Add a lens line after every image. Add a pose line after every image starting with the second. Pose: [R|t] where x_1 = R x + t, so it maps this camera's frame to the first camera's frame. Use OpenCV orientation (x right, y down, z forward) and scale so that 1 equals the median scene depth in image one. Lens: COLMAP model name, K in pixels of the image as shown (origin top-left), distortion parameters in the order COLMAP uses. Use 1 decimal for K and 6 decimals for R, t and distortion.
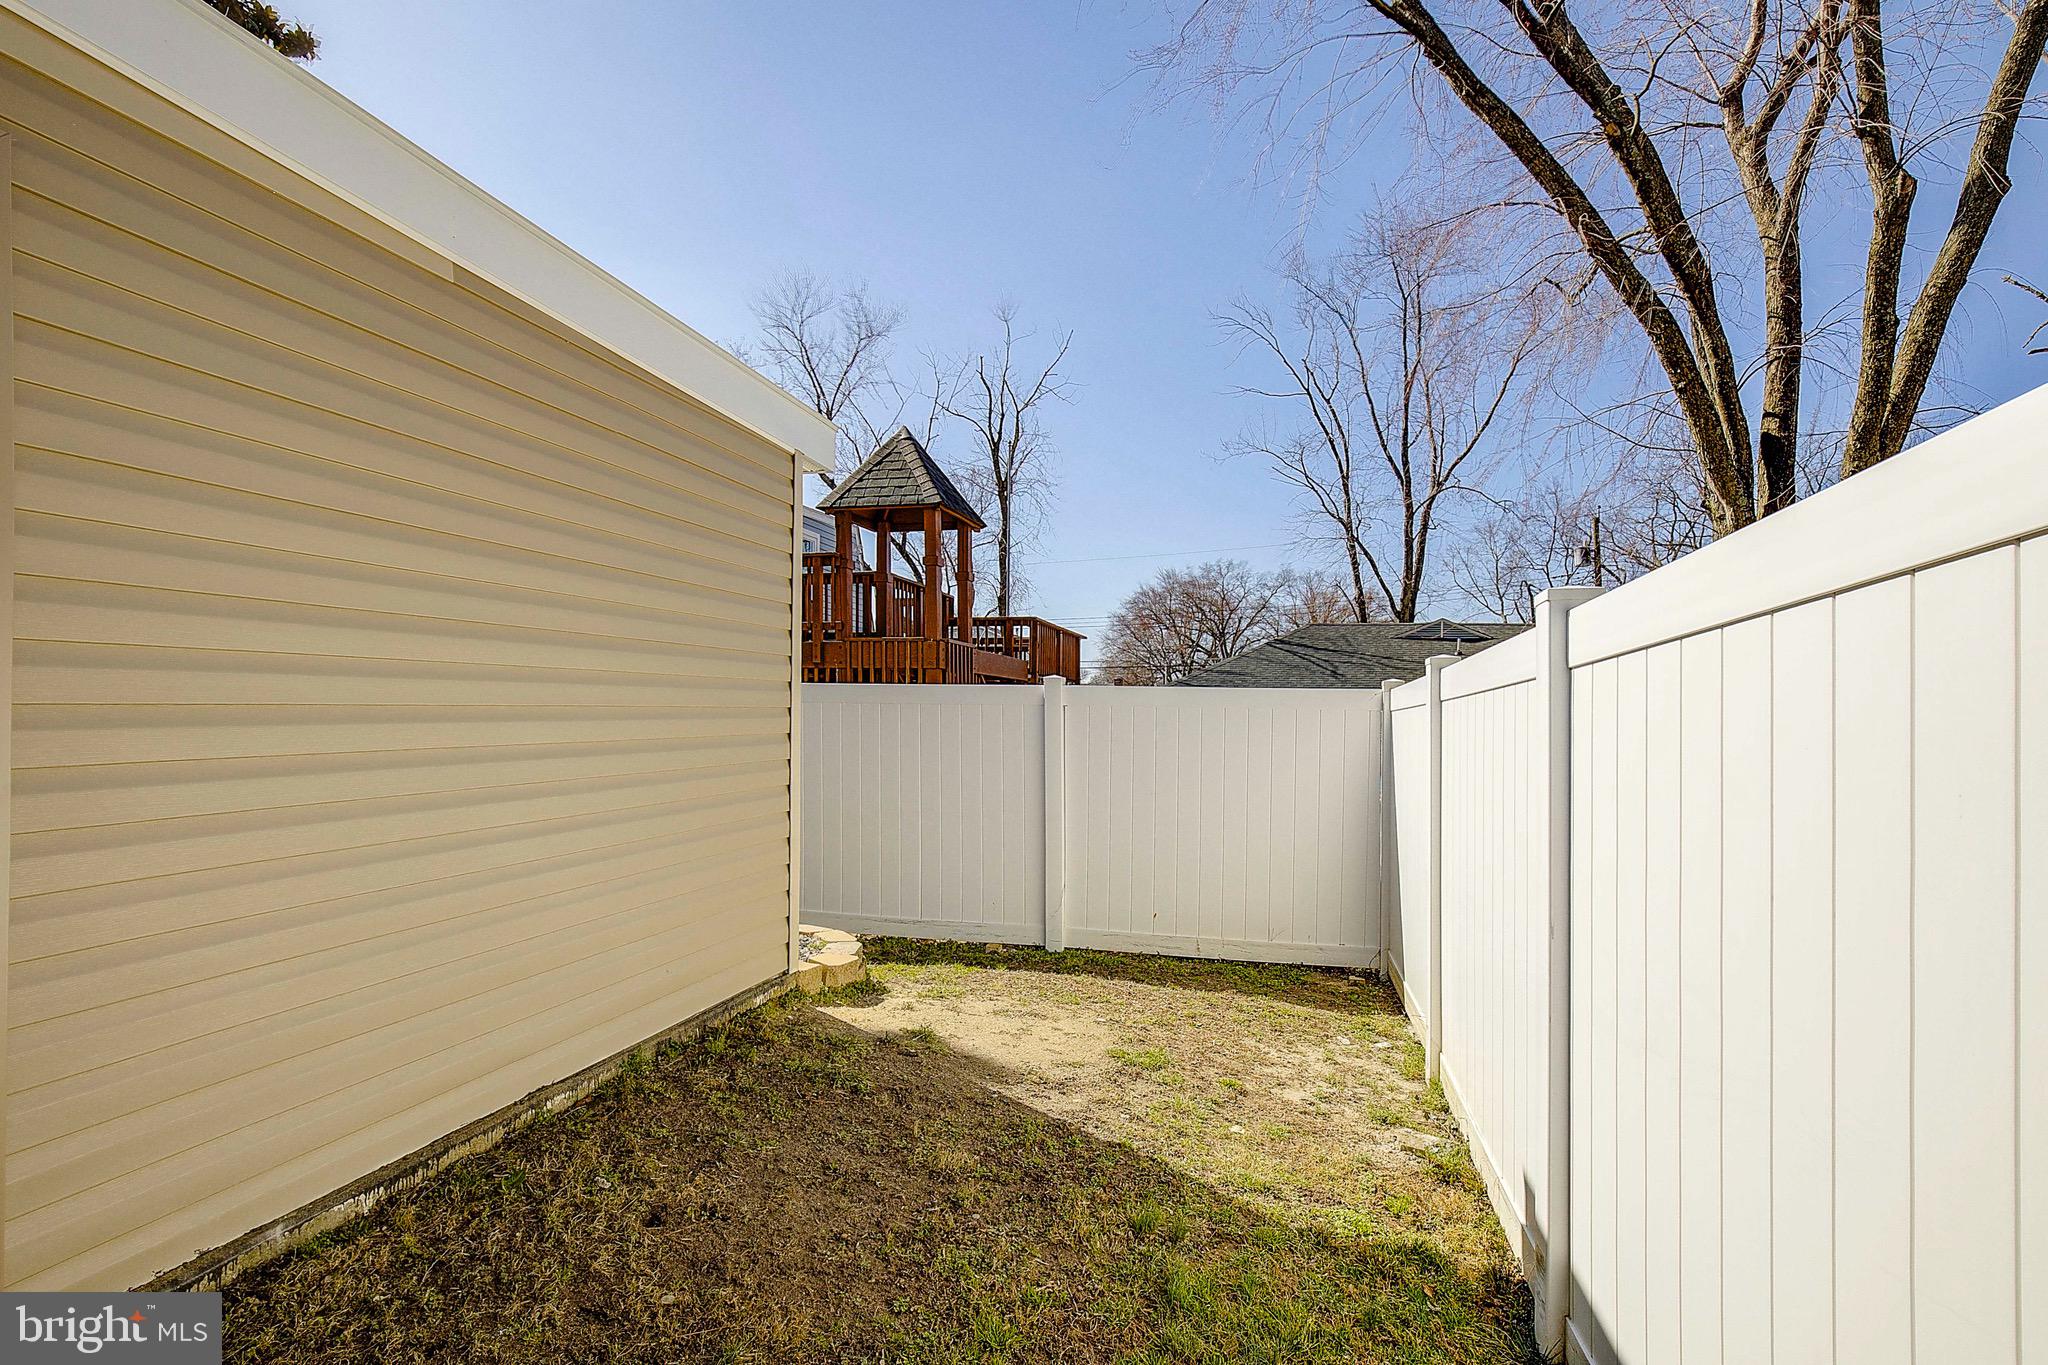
lens RADIAL K [[937.3, 0, 1045.5], [0, 937.3, 688.1], [0, 0, 1]] dist [-0.026515, 0.000842]
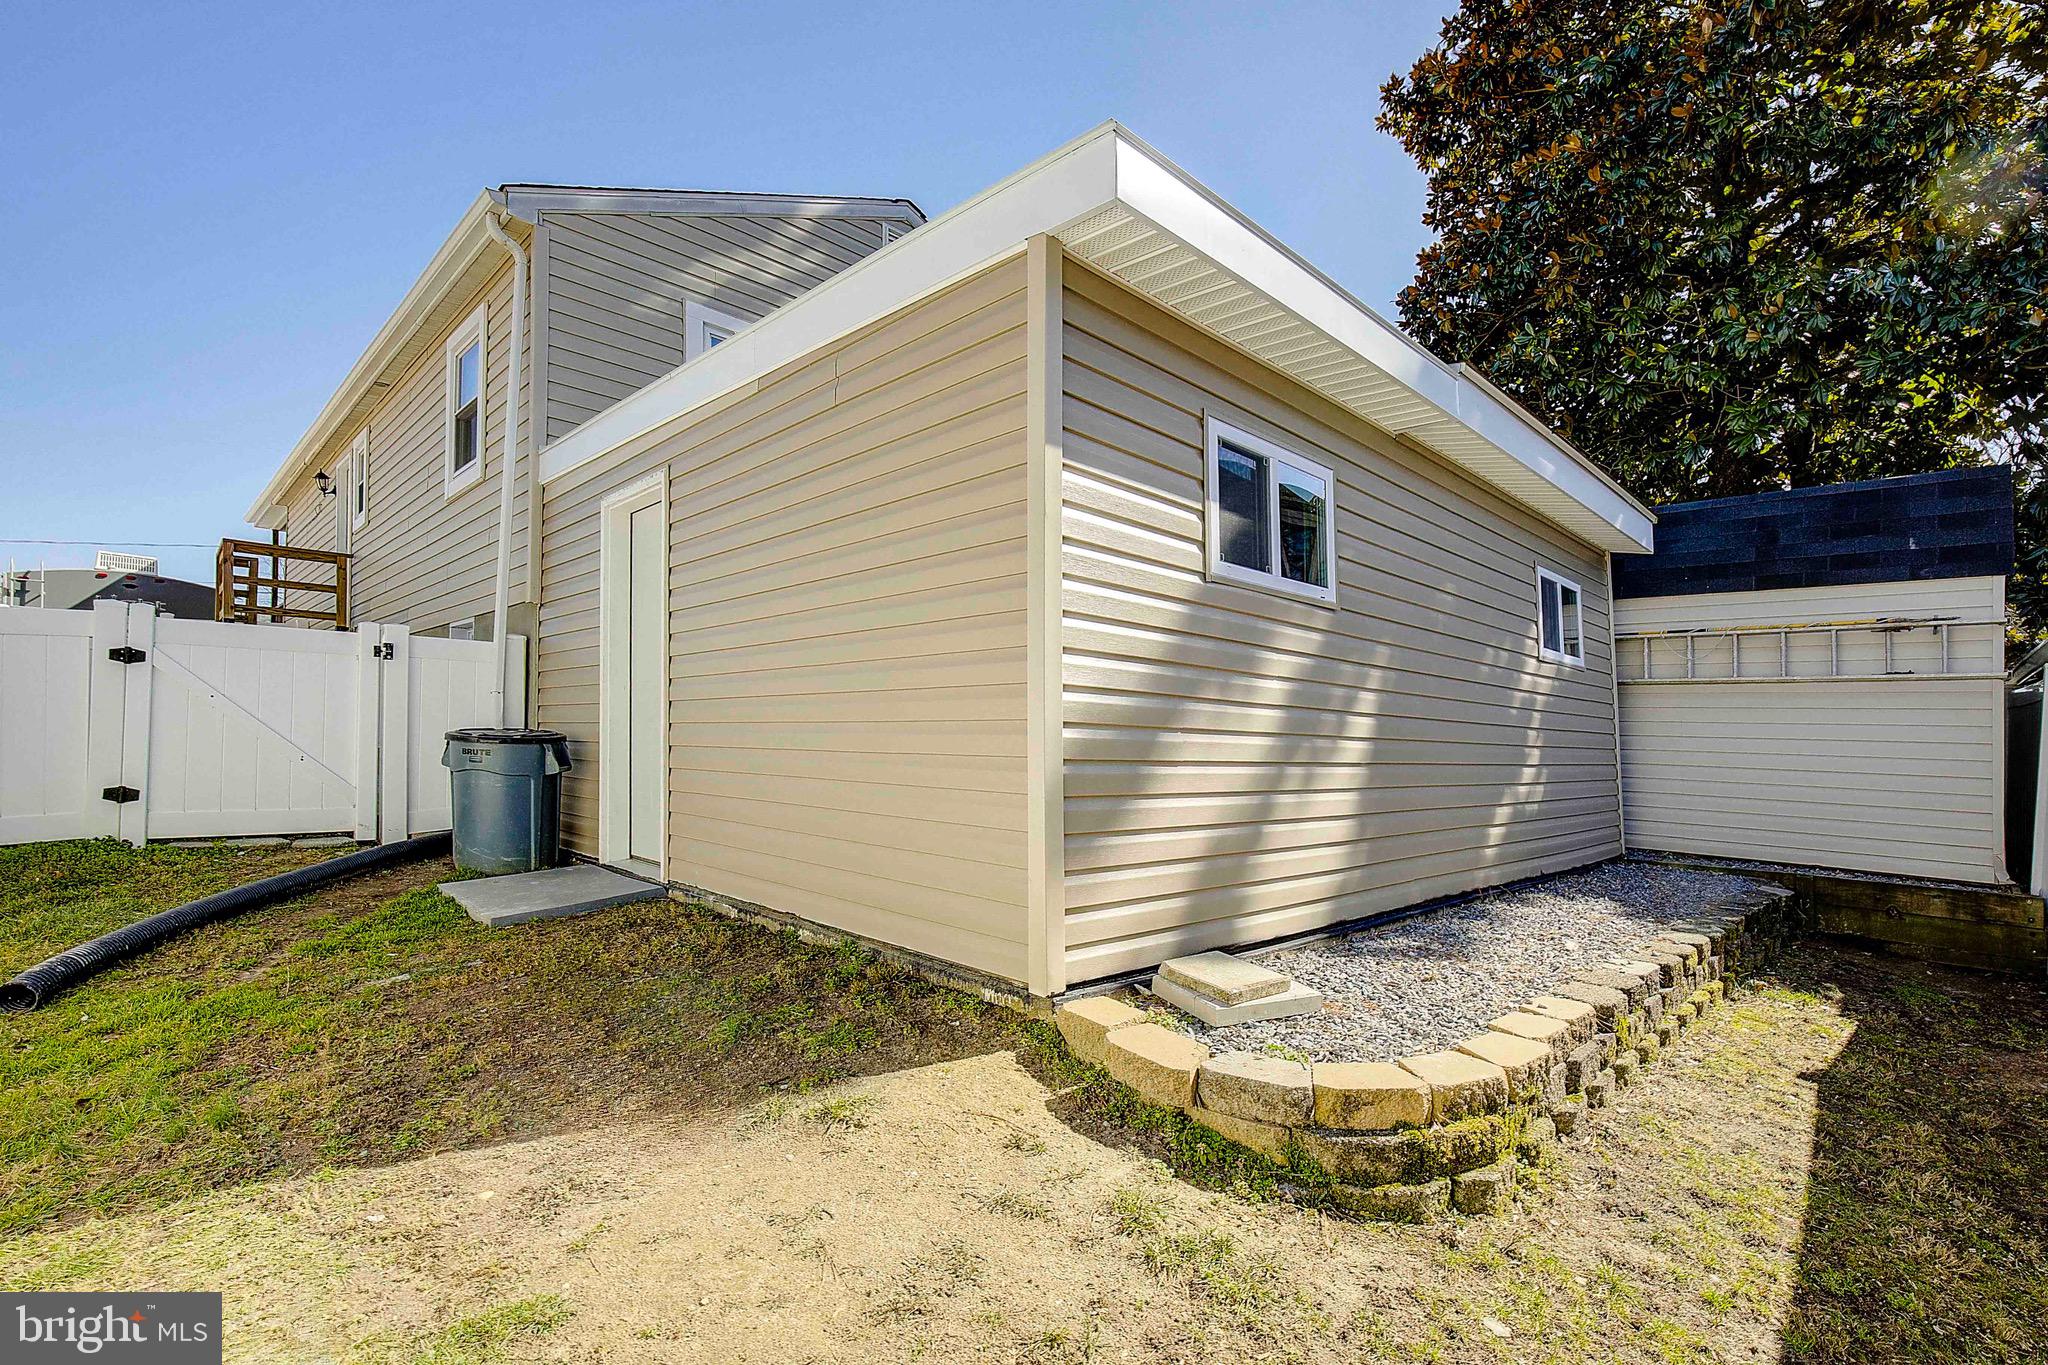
lens RADIAL K [[937.3, 0, 1045.5], [0, 937.3, 688.1], [0, 0, 1]] dist [-0.026515, 0.000842]
pose [[-0.500986, -0.045563, -0.864255, 0.110417], [0.014813, 0.998016, -0.061201, 0.041008], [0.865329, -0.043463, -0.499317, 0.454953]]
